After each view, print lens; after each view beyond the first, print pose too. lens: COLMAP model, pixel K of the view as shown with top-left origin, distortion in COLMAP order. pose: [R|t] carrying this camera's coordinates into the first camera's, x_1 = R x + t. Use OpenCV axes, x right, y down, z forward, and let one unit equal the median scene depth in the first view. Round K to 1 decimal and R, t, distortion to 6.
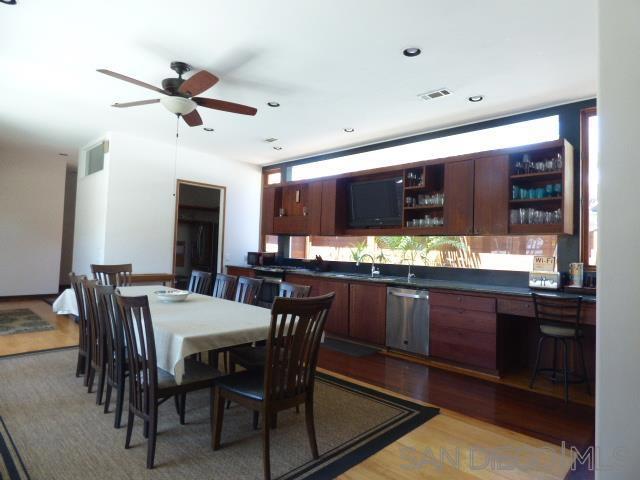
lens RADIAL K [[378.6, 0, 326.3], [0, 378.6, 236.9], [0, 0, 1]] dist [-0.028963, 0.000484]
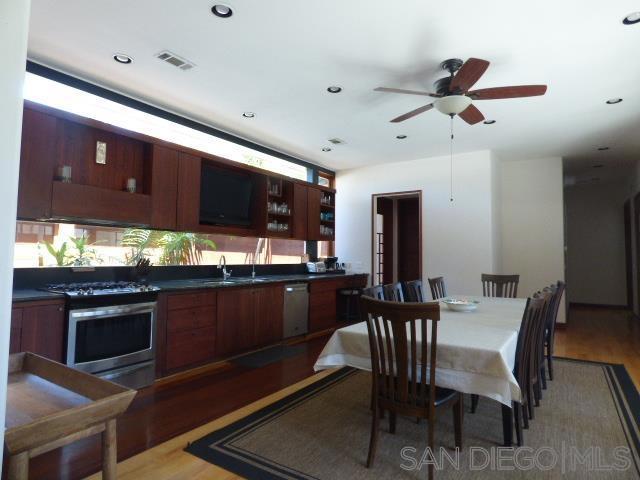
lens RADIAL K [[378.6, 0, 326.3], [0, 378.6, 236.9], [0, 0, 1]] dist [-0.028963, 0.000484]
pose [[-0.171367, 0.012133, 0.985132, -0.875379], [-0.057165, 0.998117, -0.022237, 0.010044], [-0.983547, -0.060125, -0.170351, 1.007604]]
